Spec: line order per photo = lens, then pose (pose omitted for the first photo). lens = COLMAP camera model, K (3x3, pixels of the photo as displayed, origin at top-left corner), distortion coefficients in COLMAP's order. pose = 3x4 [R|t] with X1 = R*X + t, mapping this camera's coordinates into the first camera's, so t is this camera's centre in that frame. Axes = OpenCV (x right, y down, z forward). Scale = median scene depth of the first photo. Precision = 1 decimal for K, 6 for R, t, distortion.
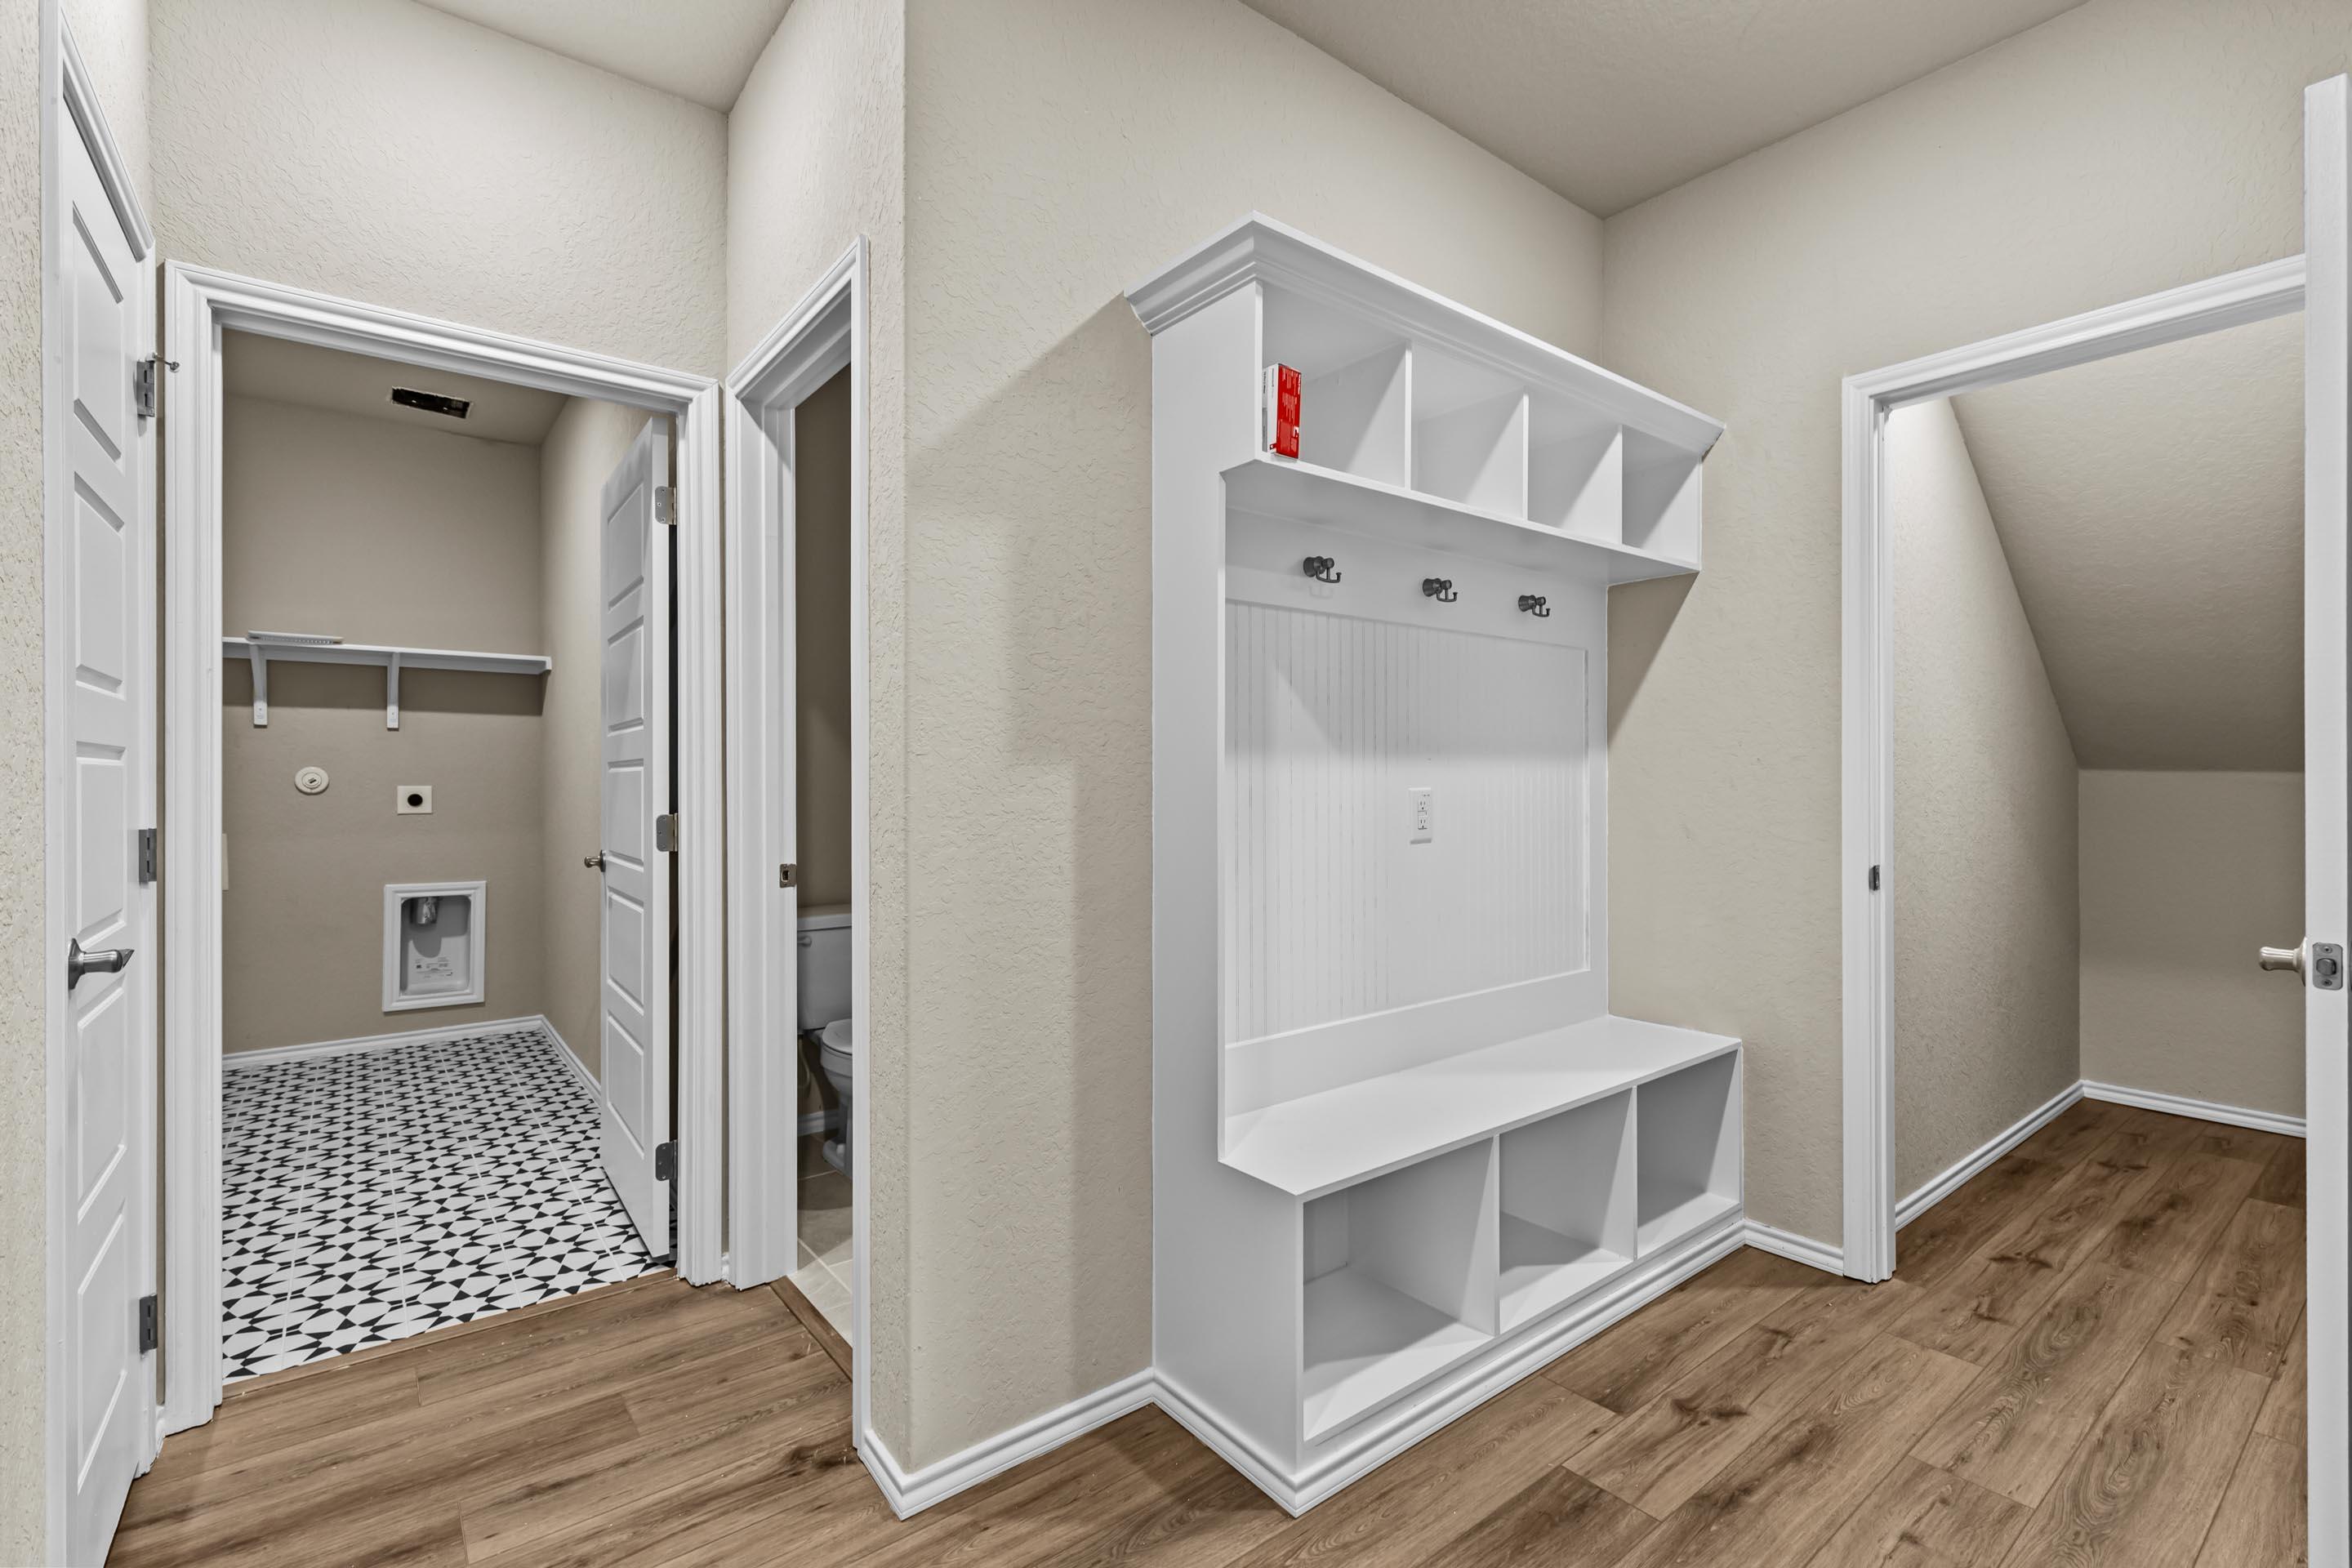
lens RADIAL K [[1051.5, 0, 1177.4], [0, 1051.5, 773.4], [0, 0, 1]] dist [0.004837, -0.000258]
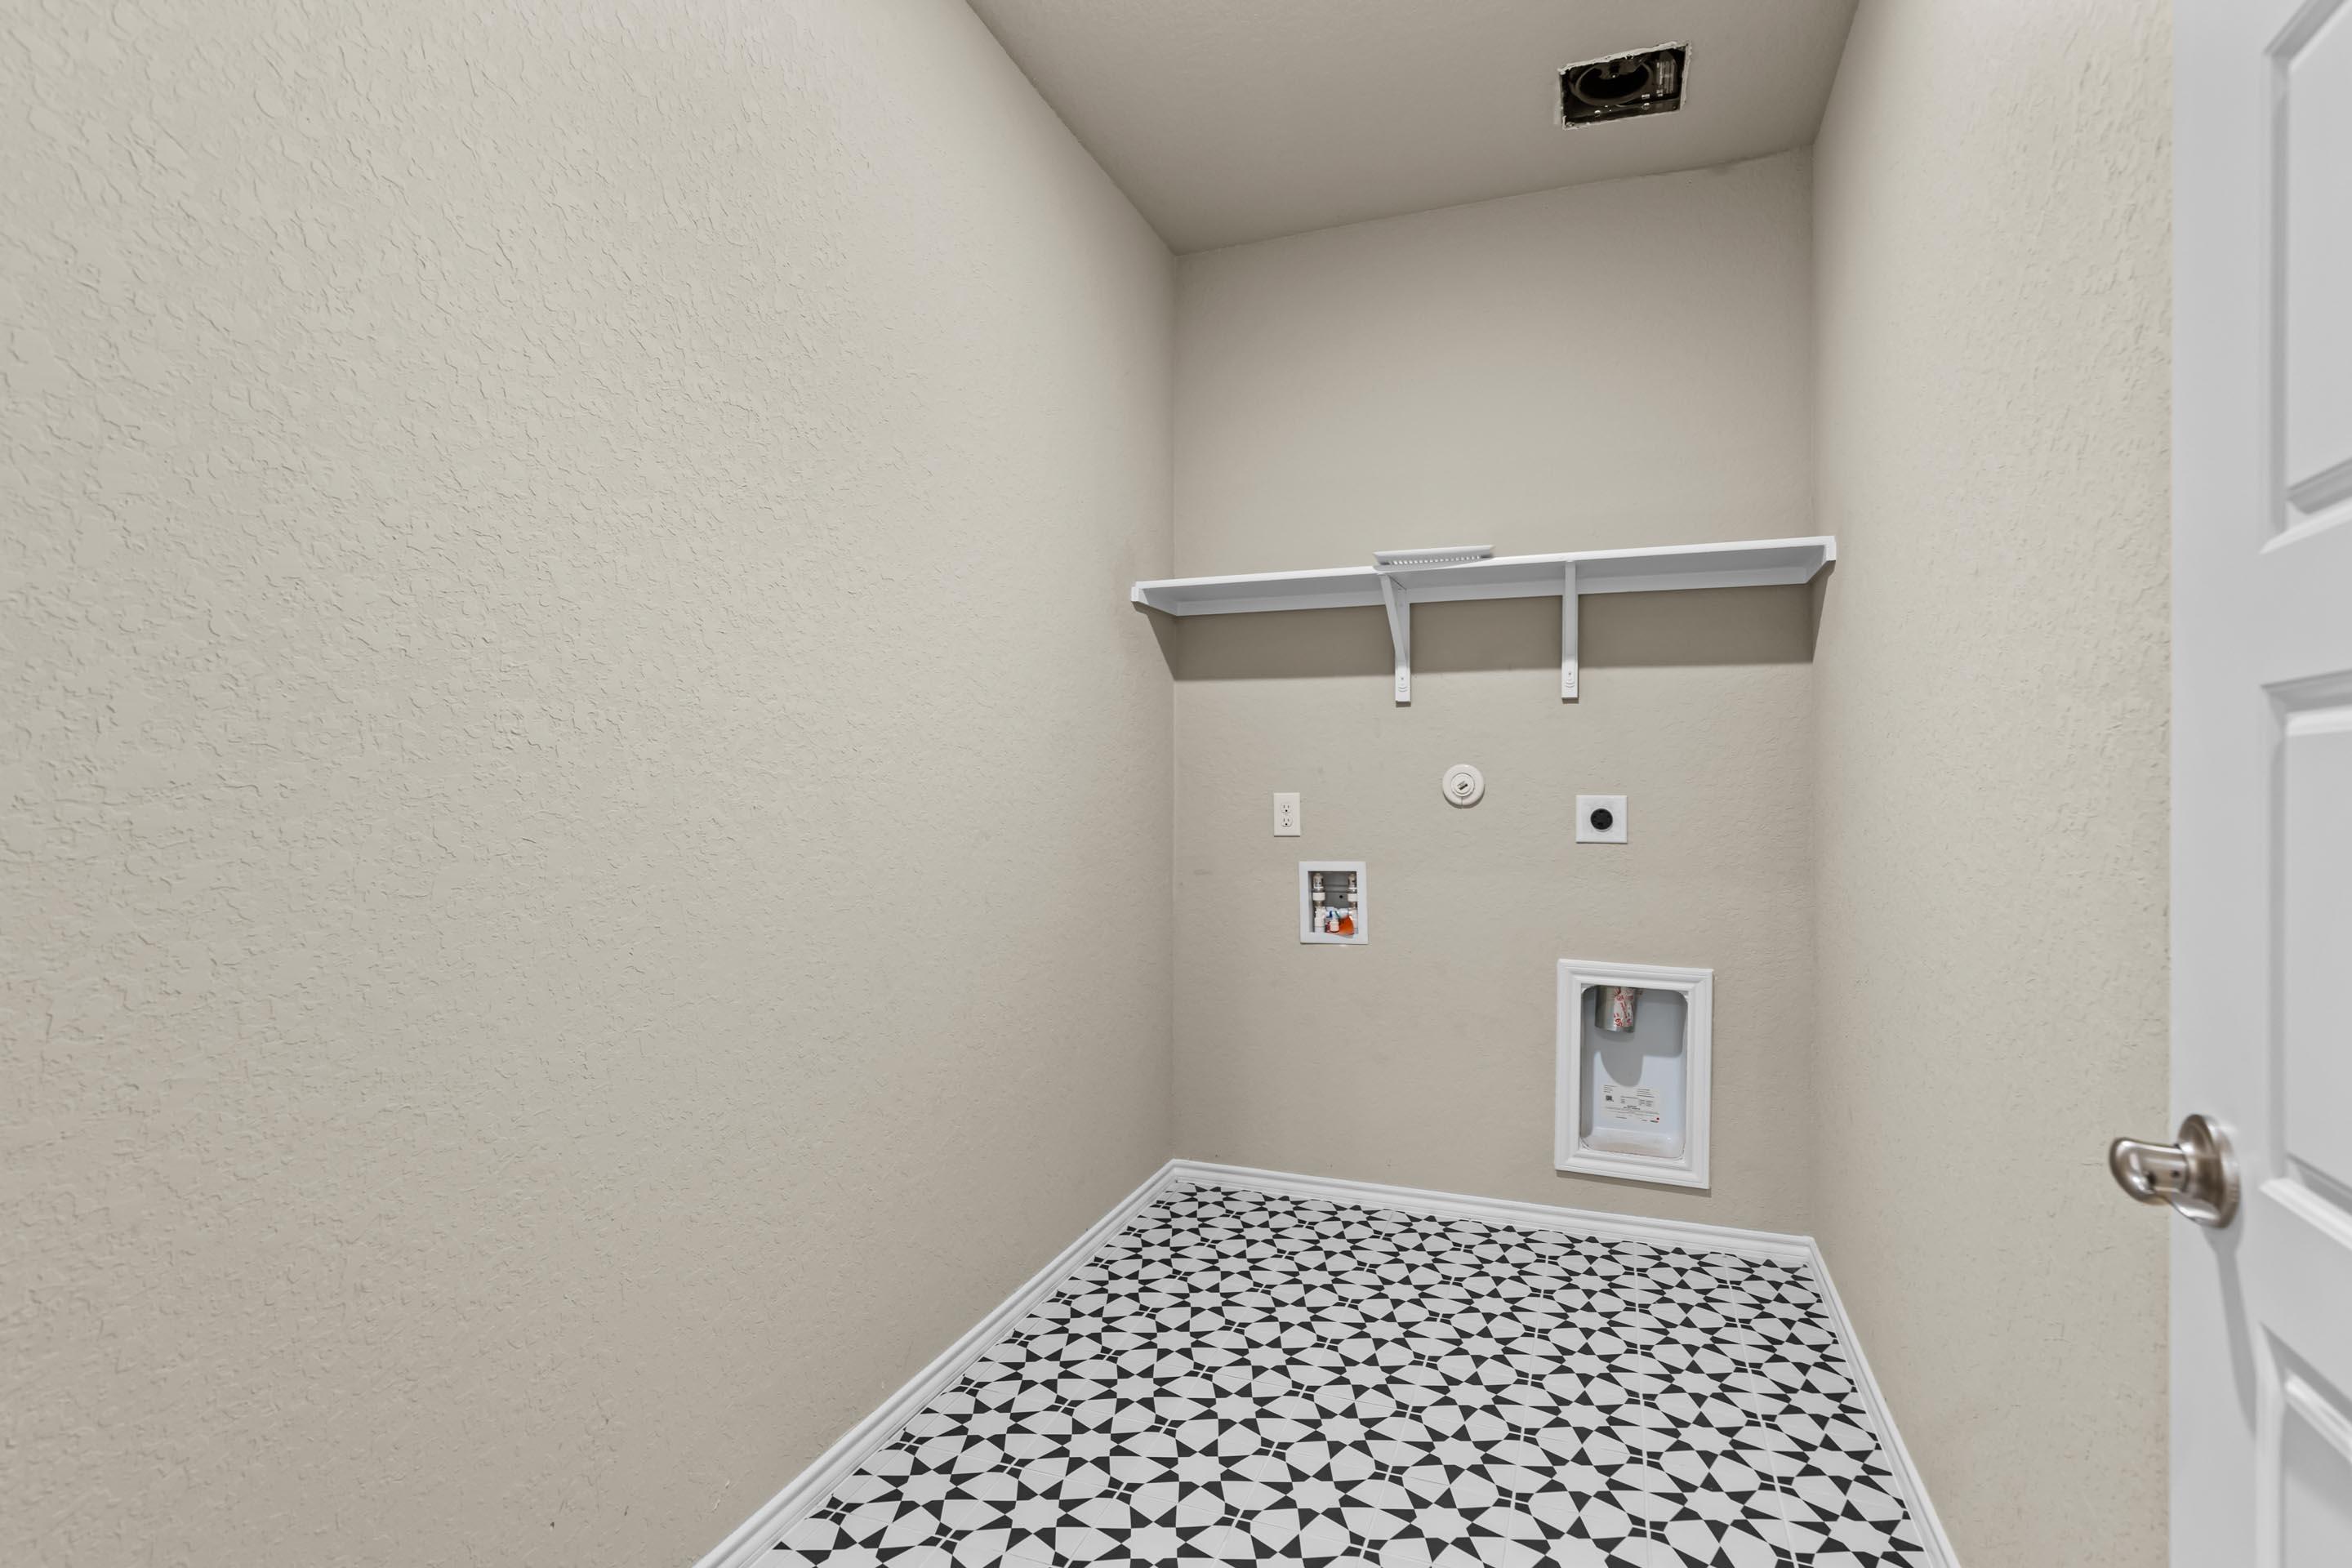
lens RADIAL K [[1134.3, 0, 1175.8], [0, 1134.3, 779.1], [0, 0, 1]] dist [0.000161, 0.000474]
pose [[0.515896, -0.001235, -0.856650, -0.301783], [-0.001567, 0.999996, -0.002385, 0.004907], [0.856650, 0.002573, 0.515892, 0.467062]]
